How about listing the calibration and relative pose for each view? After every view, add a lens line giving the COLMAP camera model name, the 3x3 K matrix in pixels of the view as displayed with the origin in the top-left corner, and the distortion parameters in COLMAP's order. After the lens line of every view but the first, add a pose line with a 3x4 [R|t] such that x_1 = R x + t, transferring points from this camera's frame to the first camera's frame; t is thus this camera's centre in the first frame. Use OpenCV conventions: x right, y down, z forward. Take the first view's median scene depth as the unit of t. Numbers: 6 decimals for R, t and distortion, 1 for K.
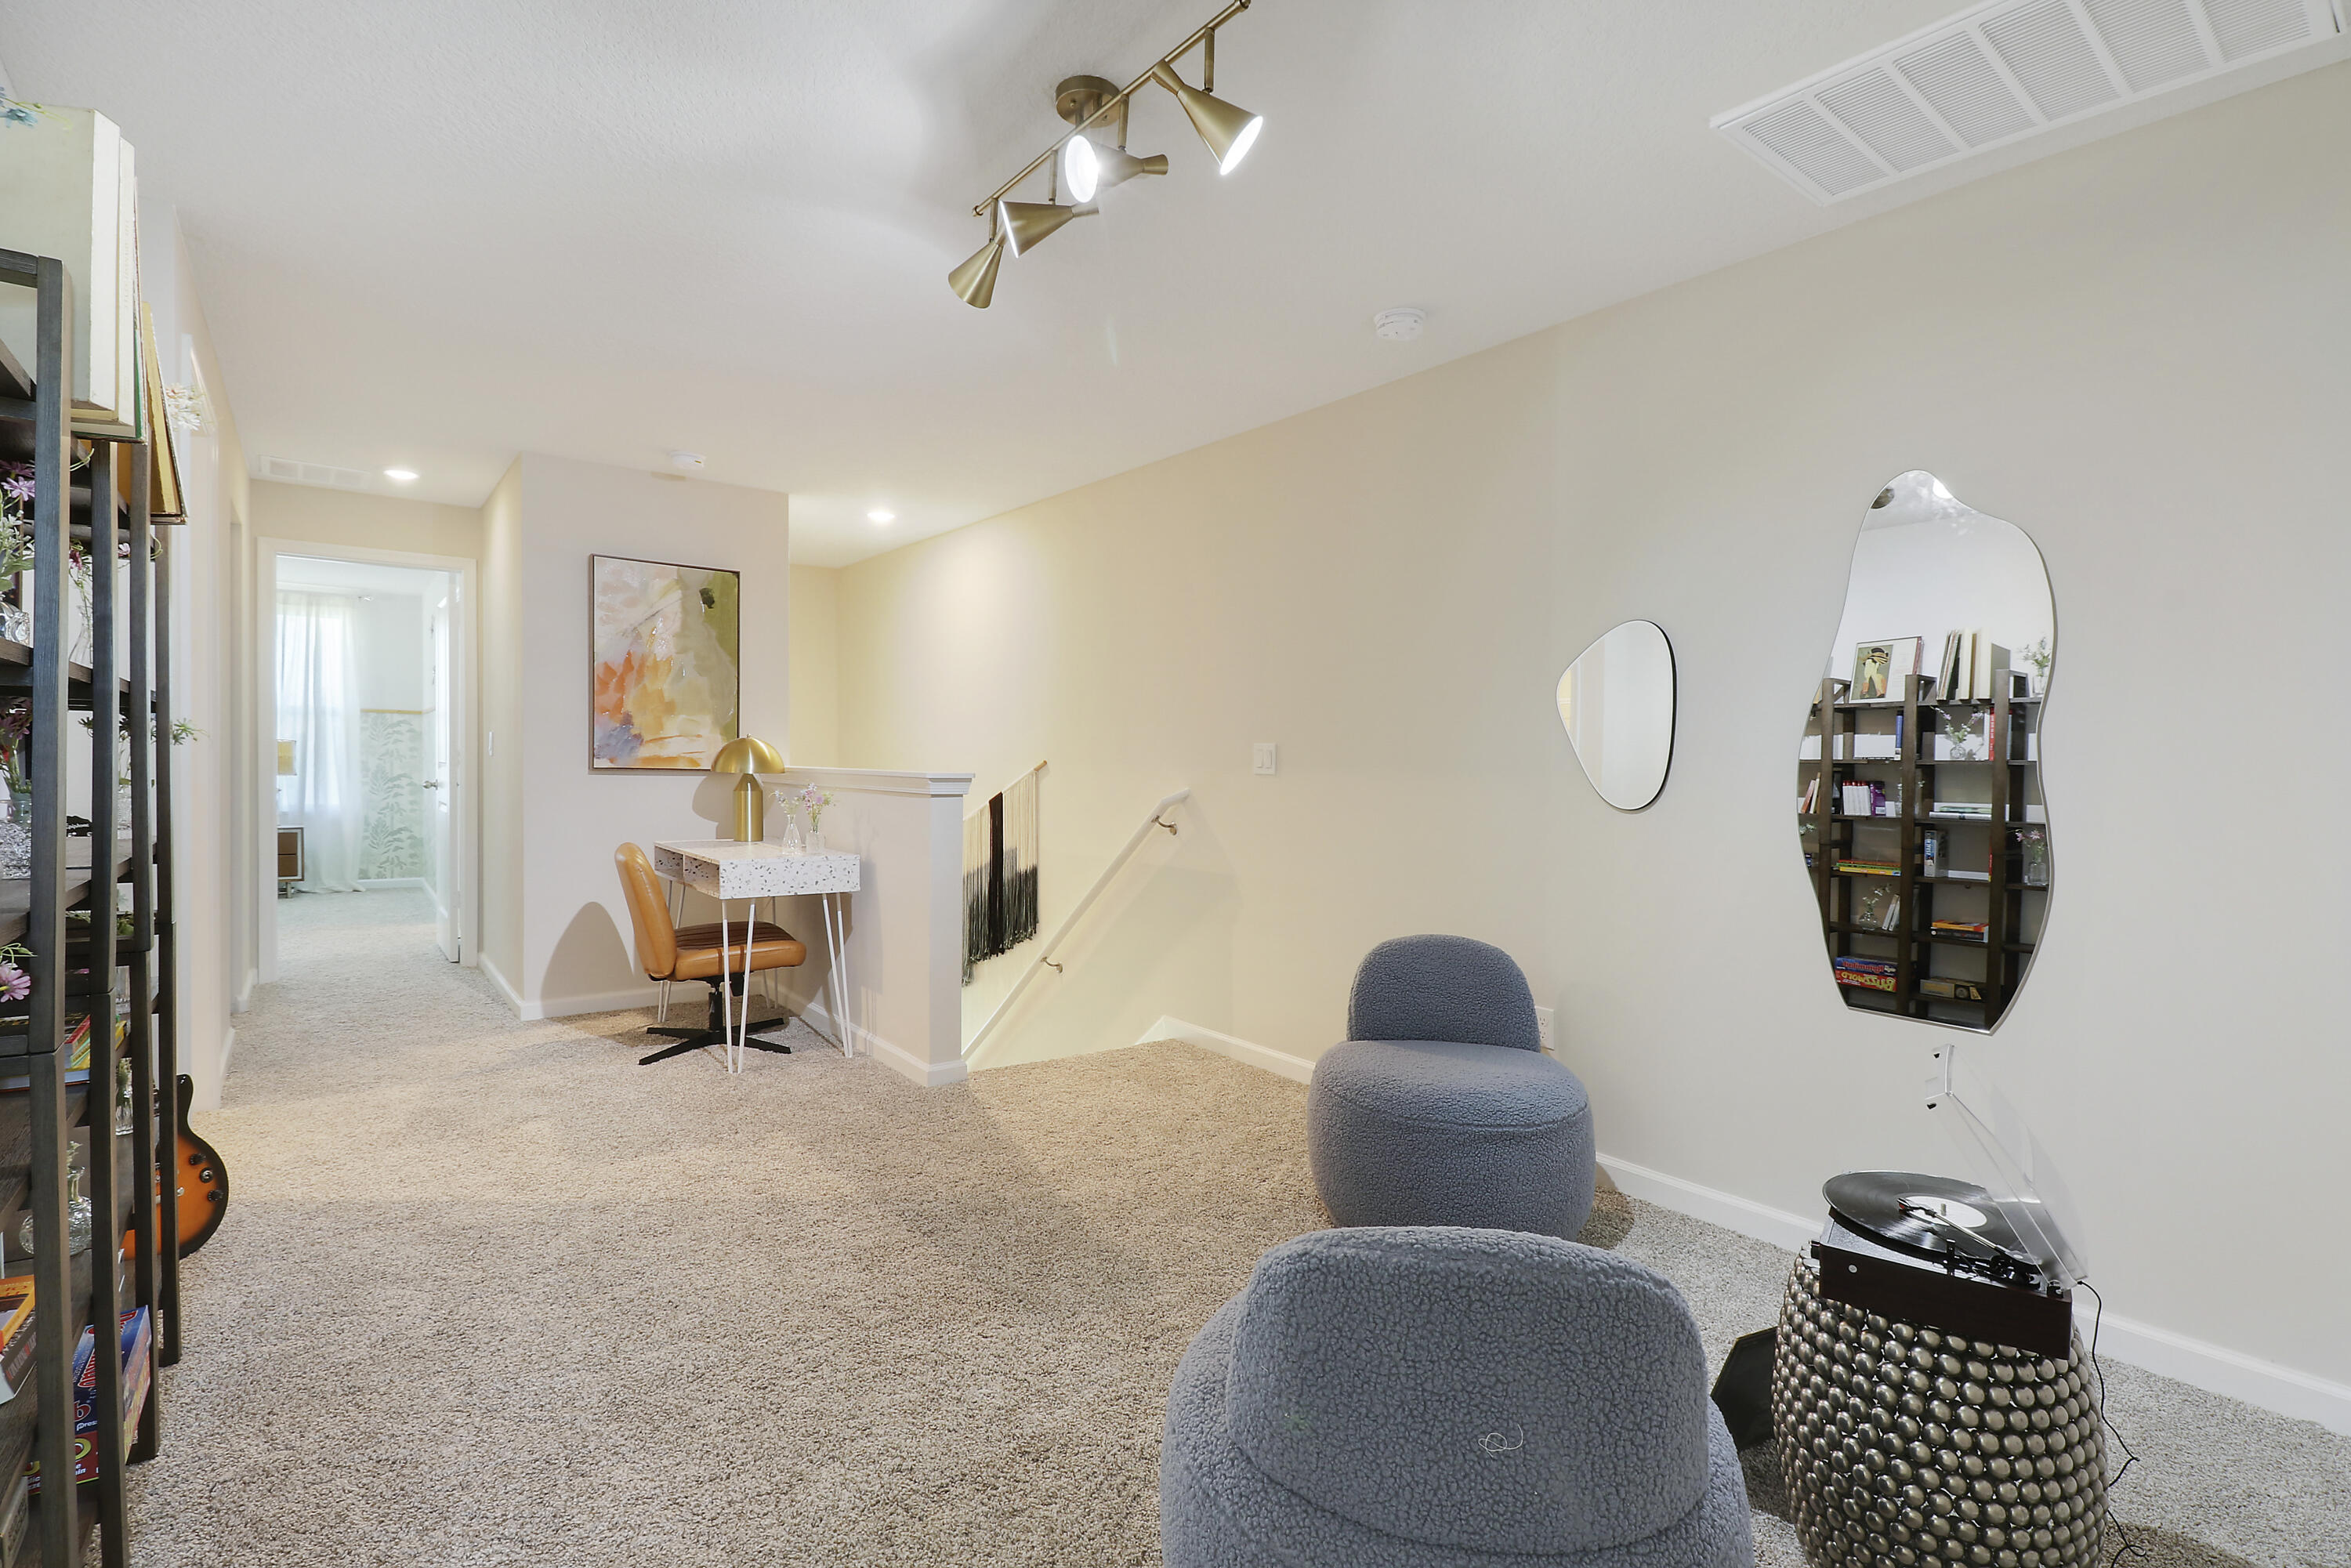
lens RADIAL K [[1104.1, 0, 1160.7], [0, 1104.1, 776.5], [0, 0, 1]] dist [0.000505, -0.000071]
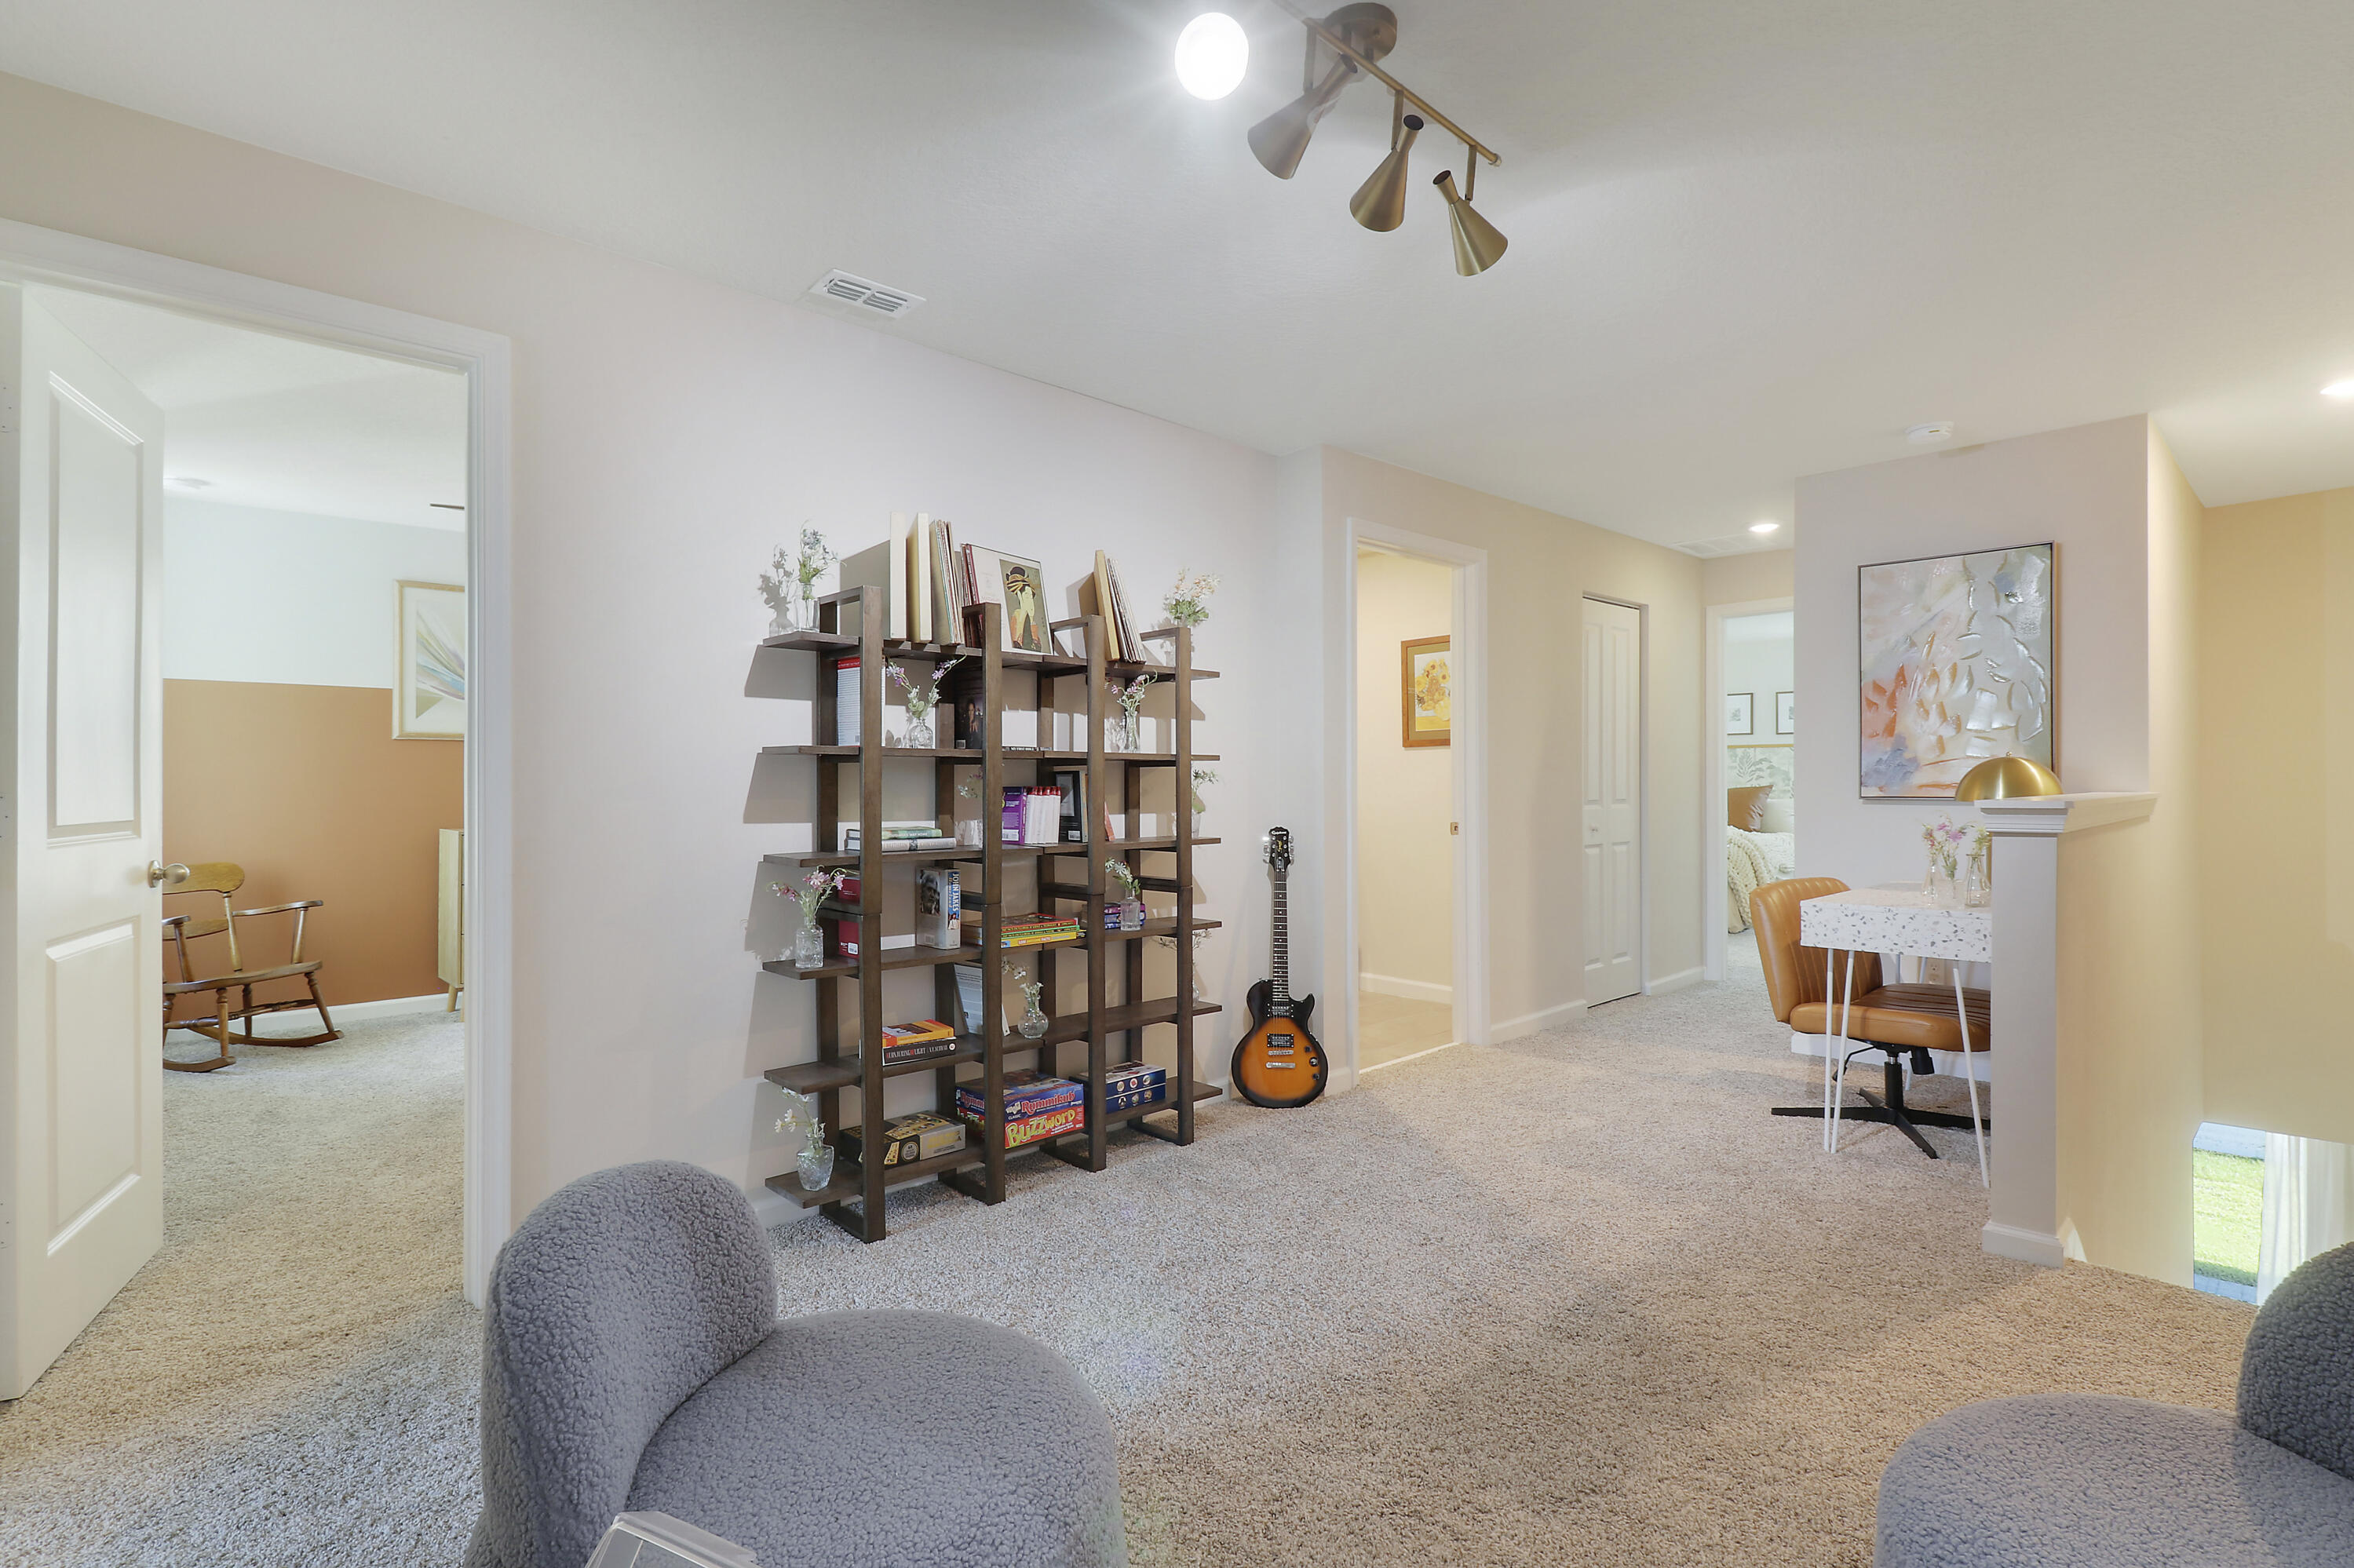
lens RADIAL K [[1105.4, 0, 1167.2], [0, 1105.4, 786.5], [0, 0, 1]] dist [0.000505, -0.000071]
pose [[0.102435, -0.019924, -0.994540, 0.403942], [-0.003760, 0.999784, -0.020417, 0.005065], [0.994733, 0.005831, 0.102338, 0.388520]]
